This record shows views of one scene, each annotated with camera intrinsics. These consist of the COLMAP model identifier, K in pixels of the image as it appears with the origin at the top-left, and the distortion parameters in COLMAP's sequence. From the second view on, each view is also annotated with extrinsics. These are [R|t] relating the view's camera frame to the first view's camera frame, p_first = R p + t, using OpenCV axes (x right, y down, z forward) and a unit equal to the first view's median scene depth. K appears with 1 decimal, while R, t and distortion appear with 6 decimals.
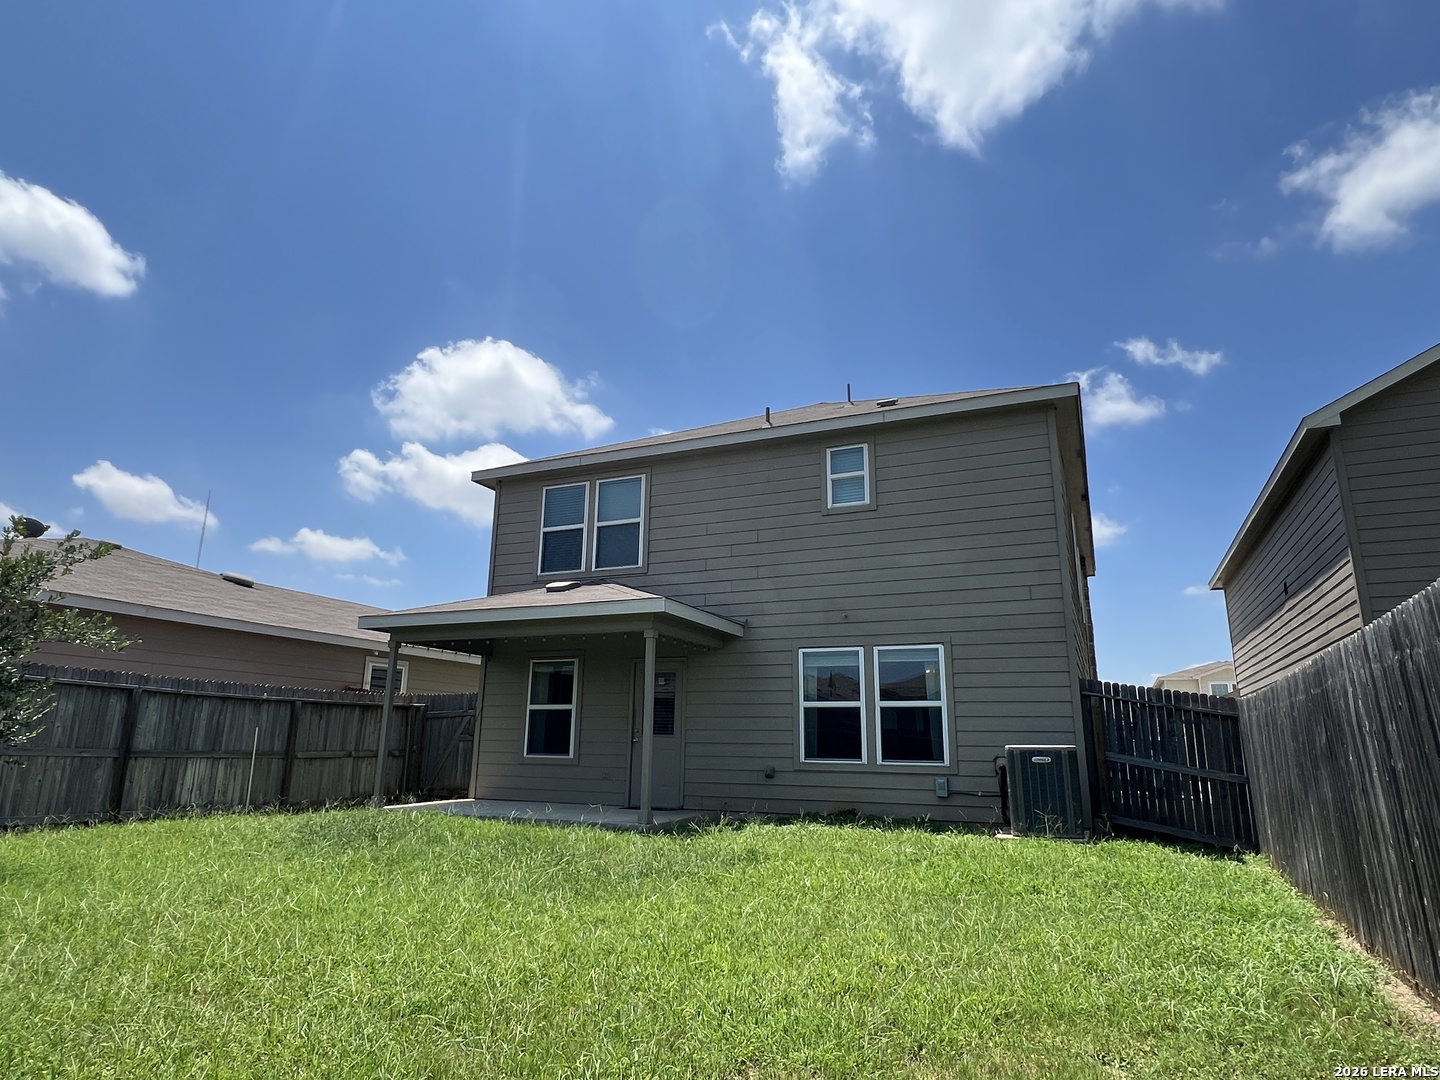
lens RADIAL K [[839.7, 0, 720.0], [0, 839.7, 540.0], [0, 0, 1]] dist [0.003076, -0.000213]
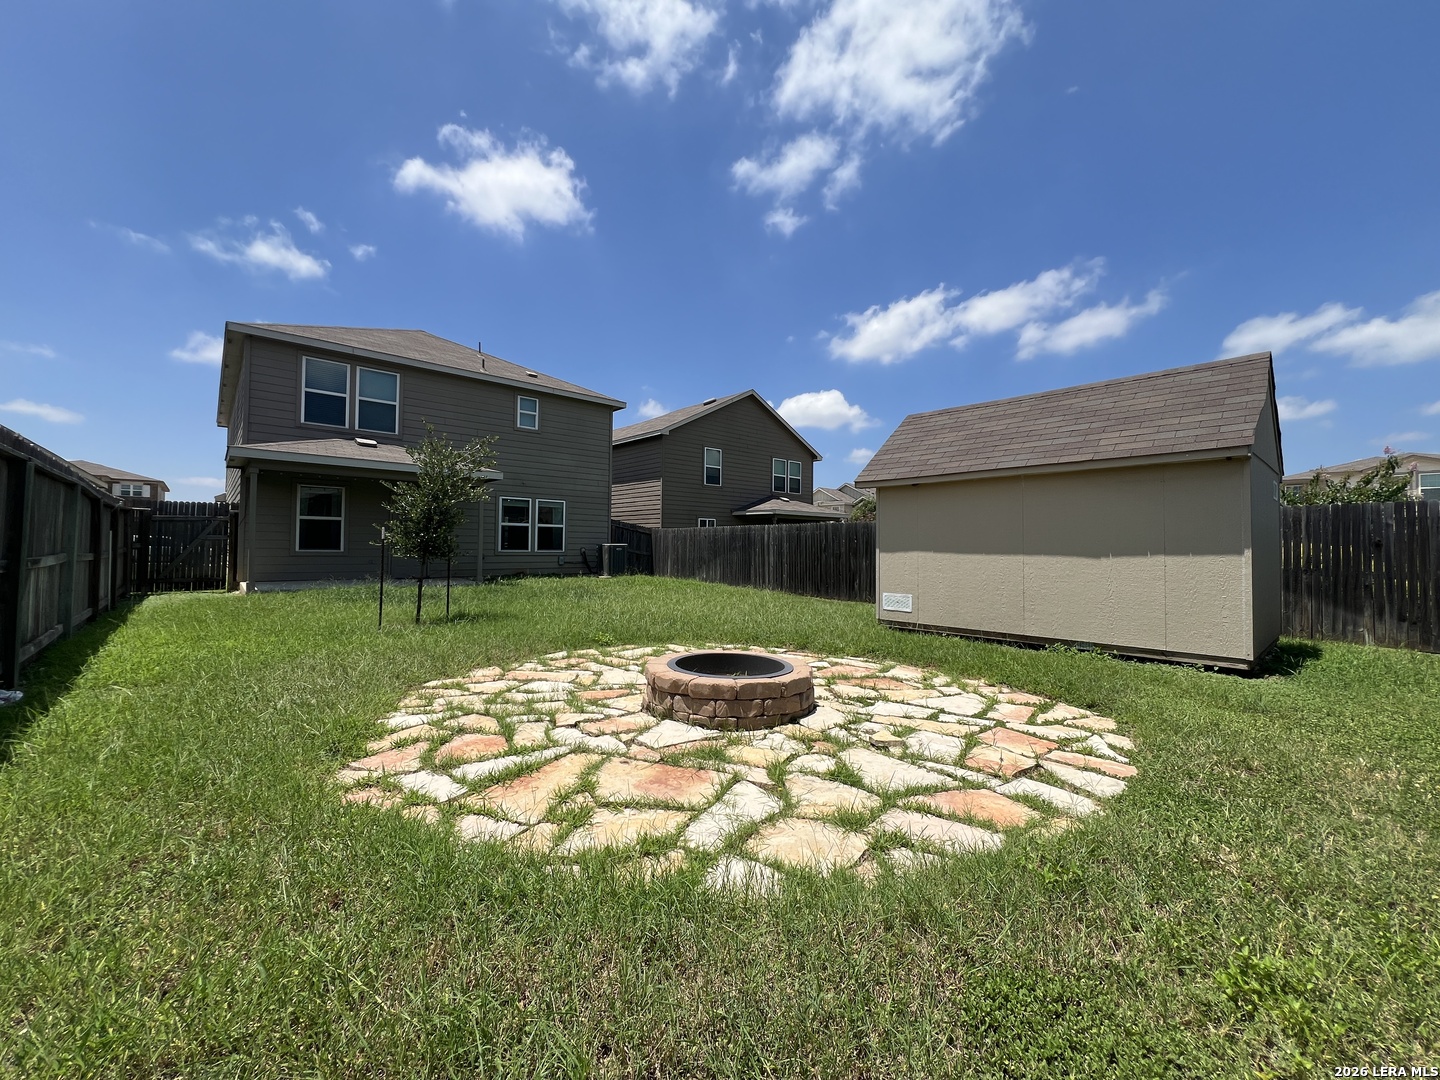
lens RADIAL K [[578.3, 0, 720.0], [0, 578.3, 540.0], [0, 0, 1]] dist [0.000317, 0.000008]
pose [[0.410438, -0.004369, 0.911878, -0.960288], [-0.231924, 0.966605, 0.109020, -0.041554], [-0.881902, -0.256232, 0.395719, -0.029045]]
